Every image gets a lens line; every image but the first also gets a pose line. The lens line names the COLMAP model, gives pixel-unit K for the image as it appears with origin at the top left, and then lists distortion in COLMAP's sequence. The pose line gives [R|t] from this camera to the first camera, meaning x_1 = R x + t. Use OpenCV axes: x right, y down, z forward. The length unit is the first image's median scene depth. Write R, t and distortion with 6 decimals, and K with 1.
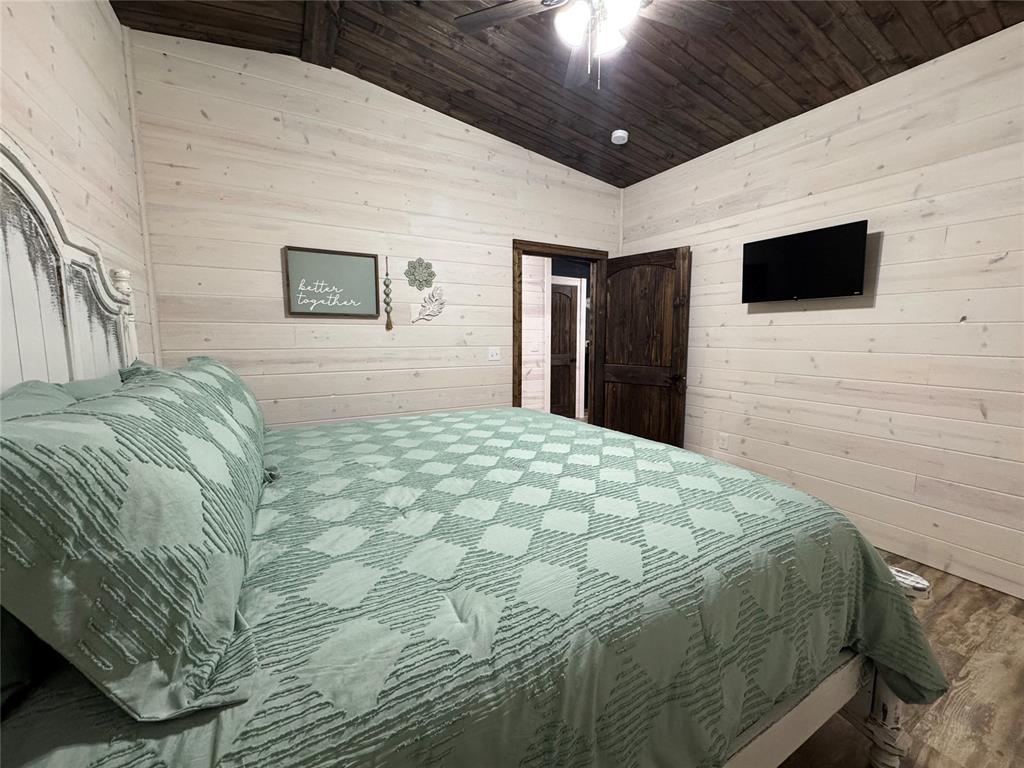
lens RADIAL K [[408.5, 0, 512.0], [0, 408.5, 384.0], [0, 0, 1]] dist [-0.003799, -0.000095]
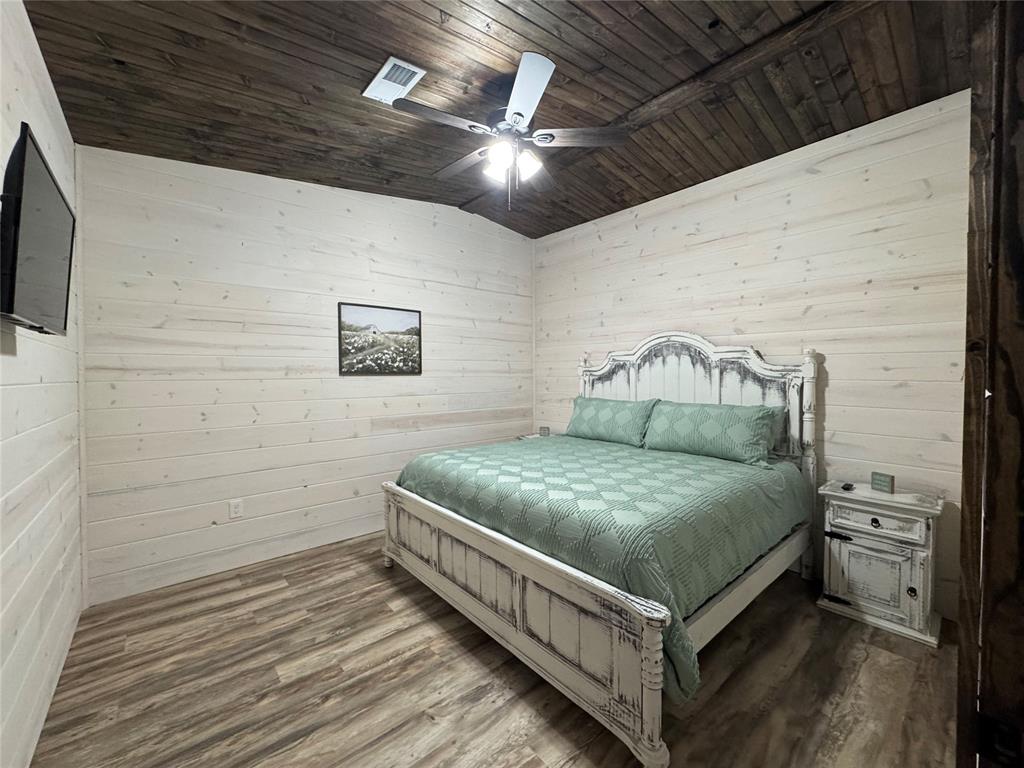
lens RADIAL K [[408.5, 0, 512.0], [0, 408.5, 384.0], [0, 0, 1]] dist [-0.003799, -0.000095]
pose [[-0.981275, 0.003024, -0.192587, 0.275561], [-0.023615, 0.990444, 0.135877, -0.203894], [0.191158, 0.137881, -0.971827, 1.415506]]
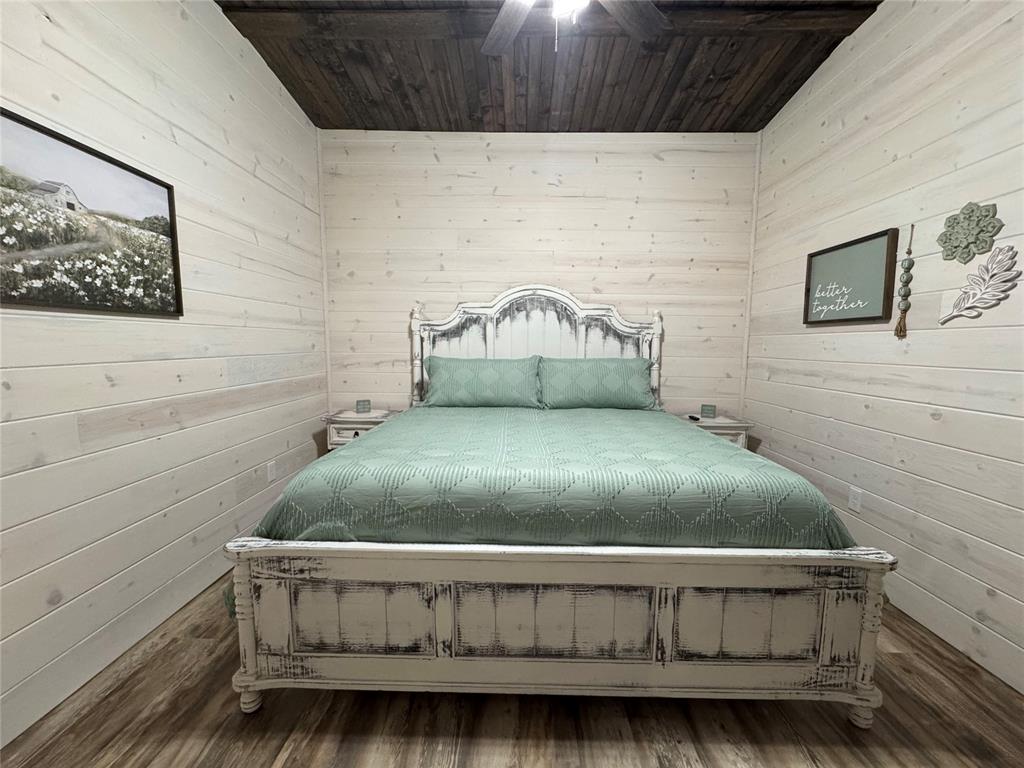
lens RADIAL K [[408.5, 0, 512.0], [0, 408.5, 384.0], [0, 0, 1]] dist [-0.003799, -0.000095]
pose [[-0.510392, 0.077572, -0.856436, 0.615714], [-0.108824, 0.982090, 0.153807, -0.100019], [0.853028, 0.171702, -0.492810, 0.865573]]
